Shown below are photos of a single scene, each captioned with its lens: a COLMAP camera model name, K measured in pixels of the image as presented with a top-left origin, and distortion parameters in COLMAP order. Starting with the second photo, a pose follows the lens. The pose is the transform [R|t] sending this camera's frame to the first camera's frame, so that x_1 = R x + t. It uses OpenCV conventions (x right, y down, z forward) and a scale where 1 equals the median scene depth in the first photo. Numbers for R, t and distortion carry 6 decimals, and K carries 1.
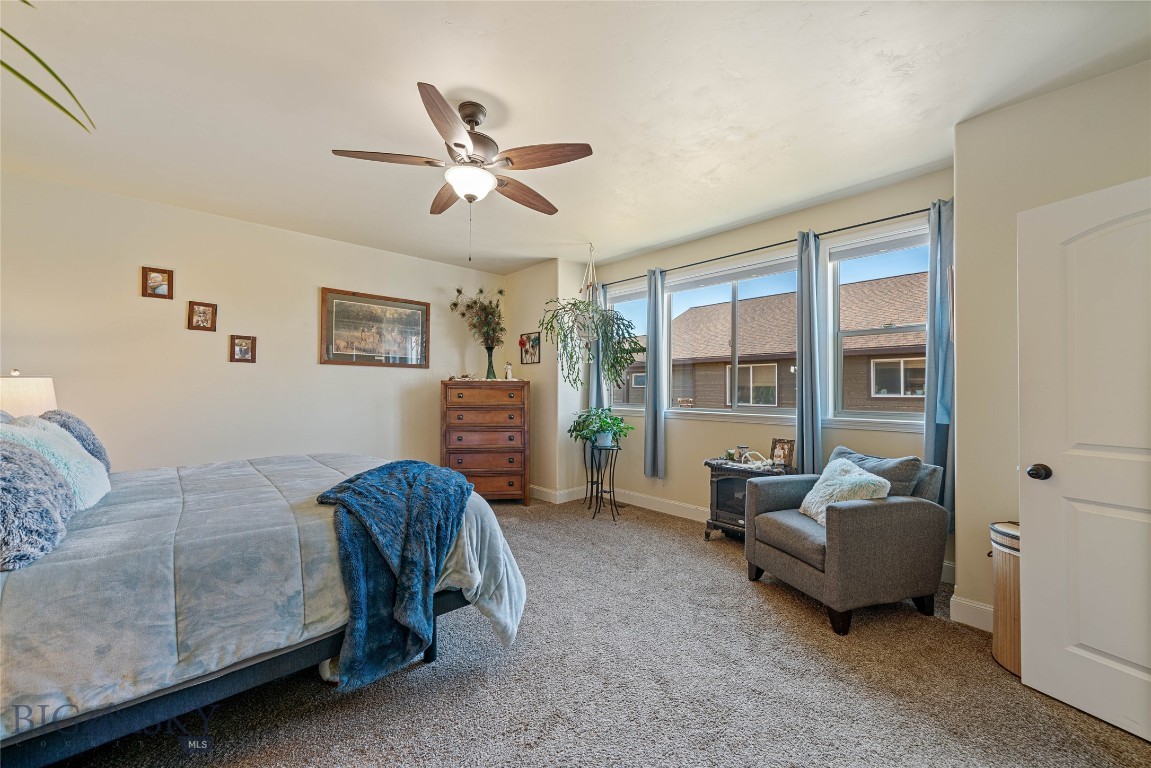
lens RADIAL K [[444.2, 0, 573.6], [0, 444.2, 383.4], [0, 0, 1]] dist [-0.003370, 0.000539]
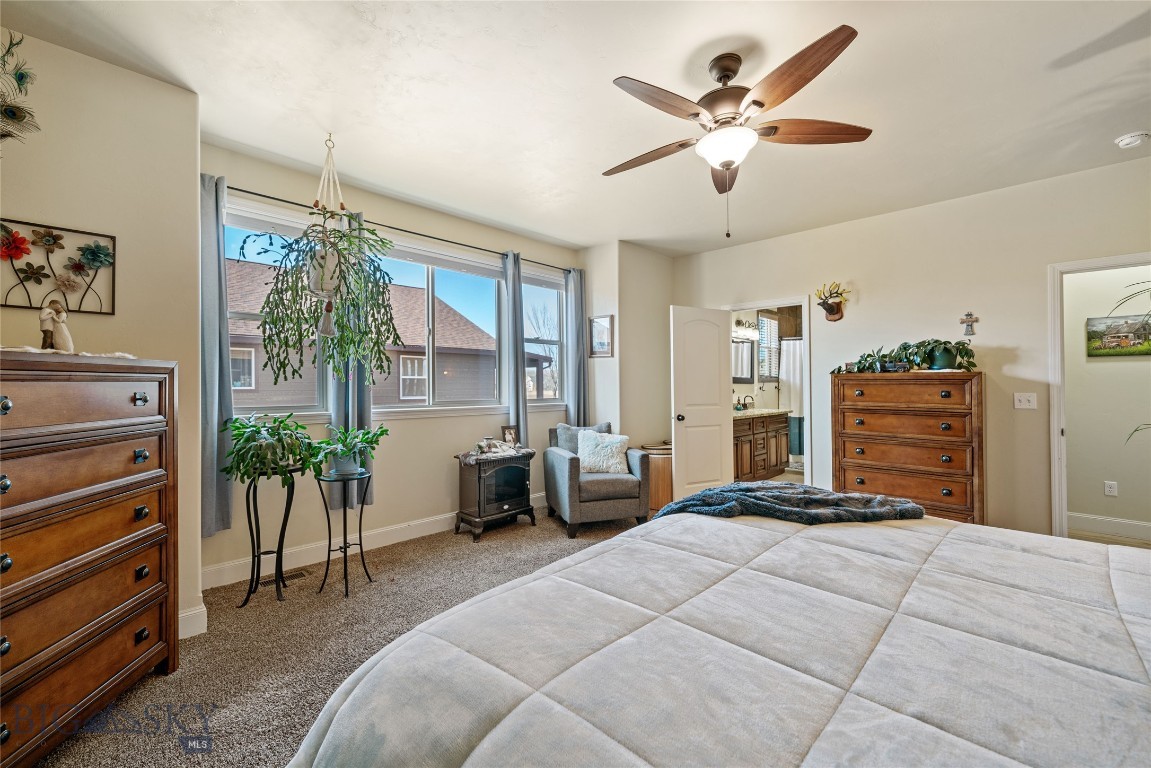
lens RADIAL K [[452.4, 0, 569.6], [0, 452.4, 380.2], [0, 0, 1]] dist [0.001437, 0.000039]
pose [[-0.033356, 0.001462, 0.999442, -0.529962], [-0.018137, 0.999833, -0.002068, 0.005359], [-0.999279, -0.018195, -0.033324, 0.657247]]
